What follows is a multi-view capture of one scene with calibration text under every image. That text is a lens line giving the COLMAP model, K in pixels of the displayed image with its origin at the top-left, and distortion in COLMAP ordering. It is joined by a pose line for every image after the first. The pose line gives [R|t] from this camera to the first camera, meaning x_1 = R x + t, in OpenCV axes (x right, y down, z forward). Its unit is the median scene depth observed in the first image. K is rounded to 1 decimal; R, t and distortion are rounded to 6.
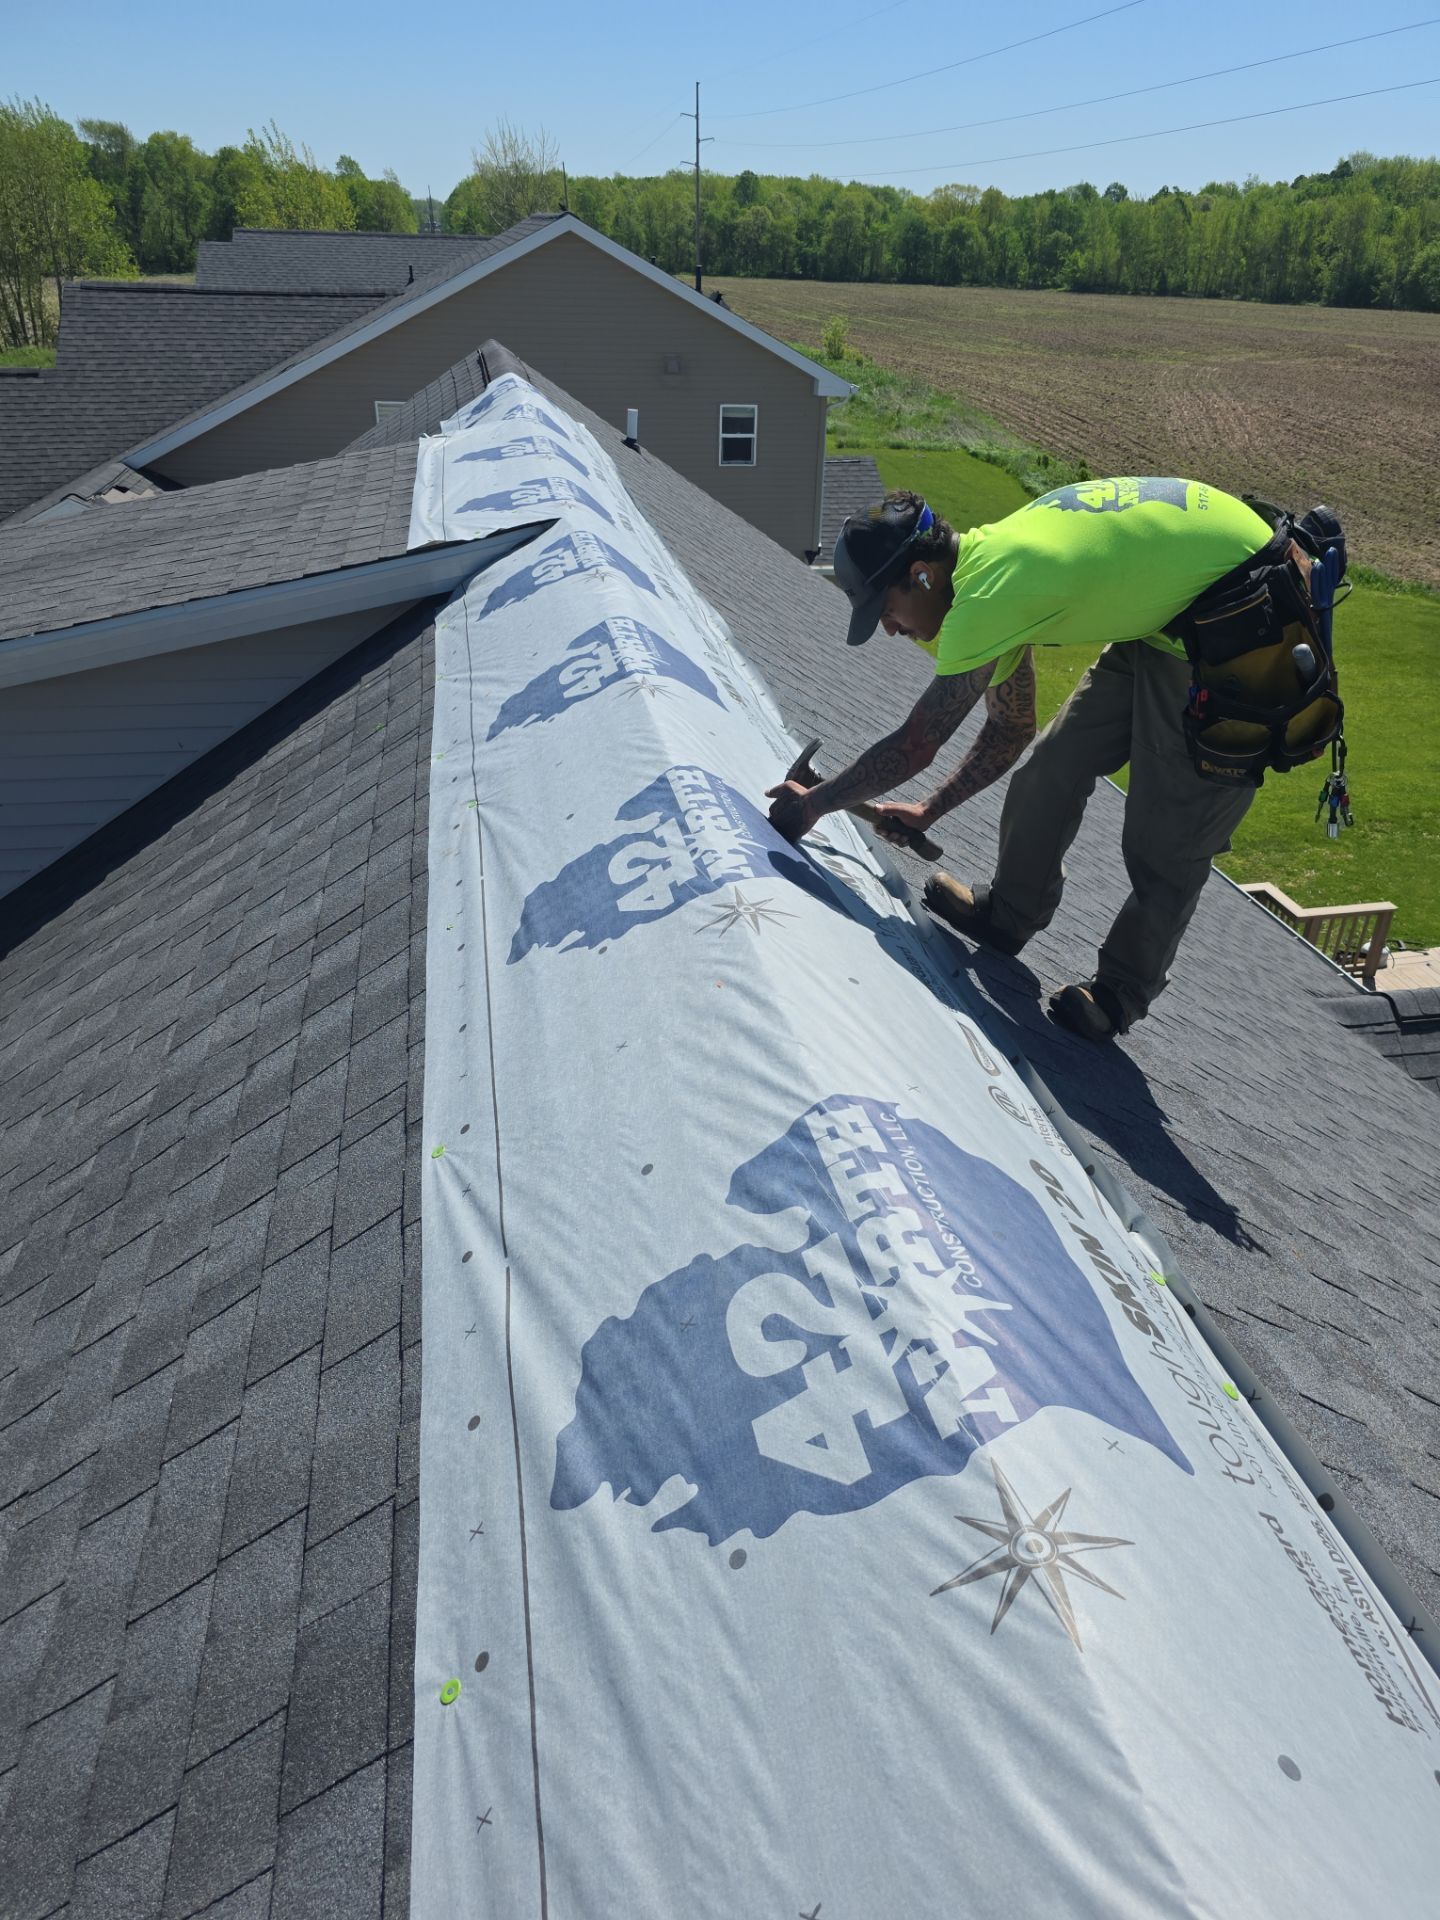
lens RADIAL K [[1316.0, 0, 723.6], [0, 1316.0, 950.2], [0, 0, 1]] dist [0.061910, -0.045698]
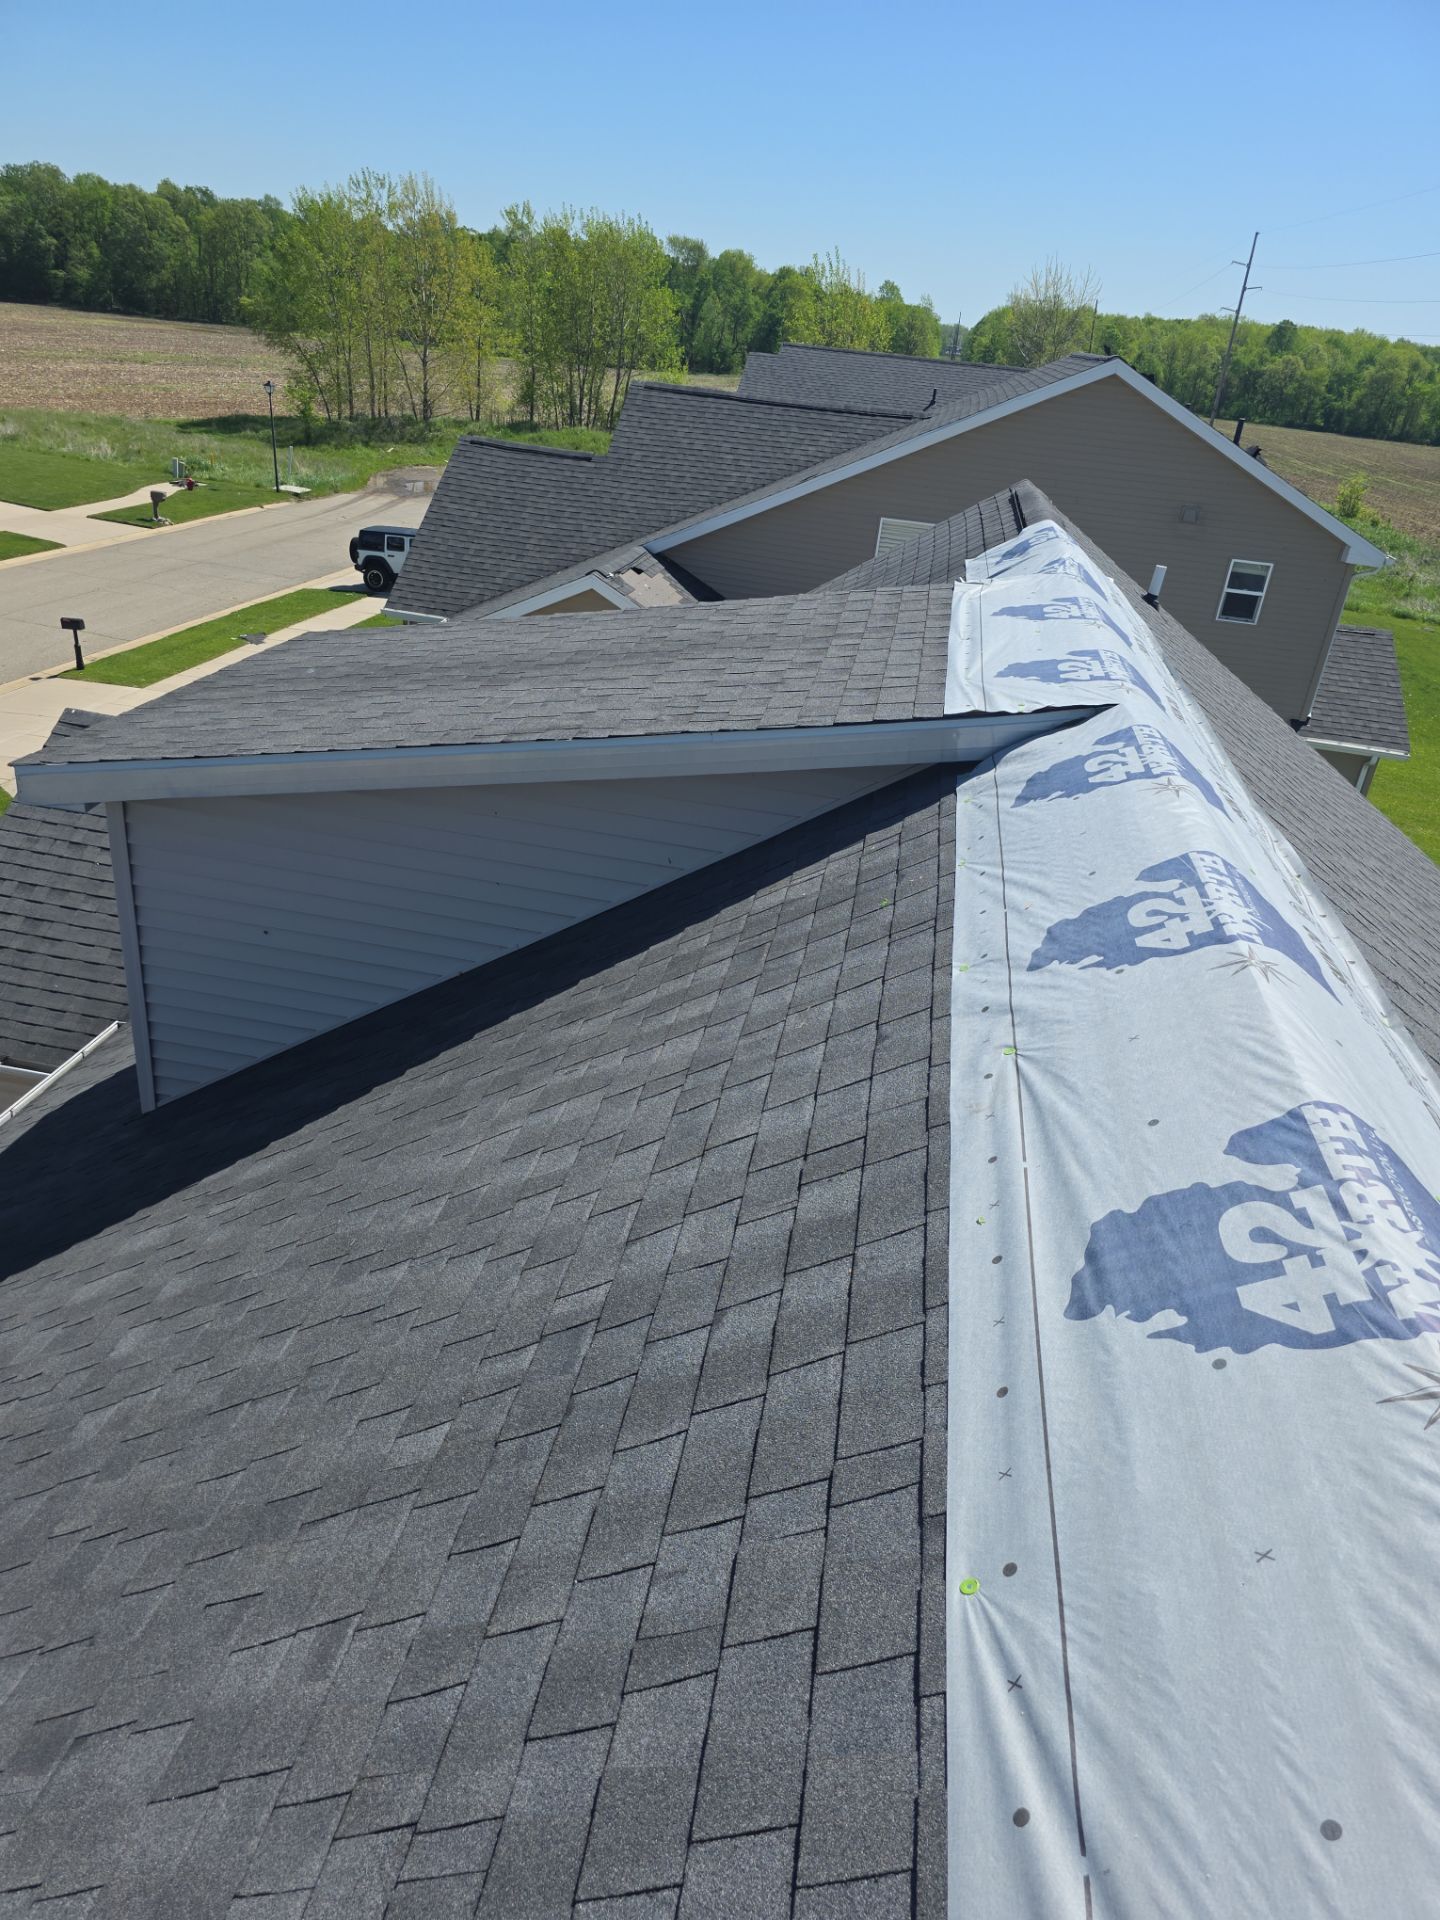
lens RADIAL K [[1313.5, 0, 720.0], [0, 1313.5, 960.0], [0, 0, 1]] dist [0.091278, -0.093424]
pose [[0.936421, 0.212256, -0.279397, -0.106061], [-0.231248, 0.972211, -0.036463, -0.071356], [0.263893, 0.098754, 0.959483, 0.086746]]
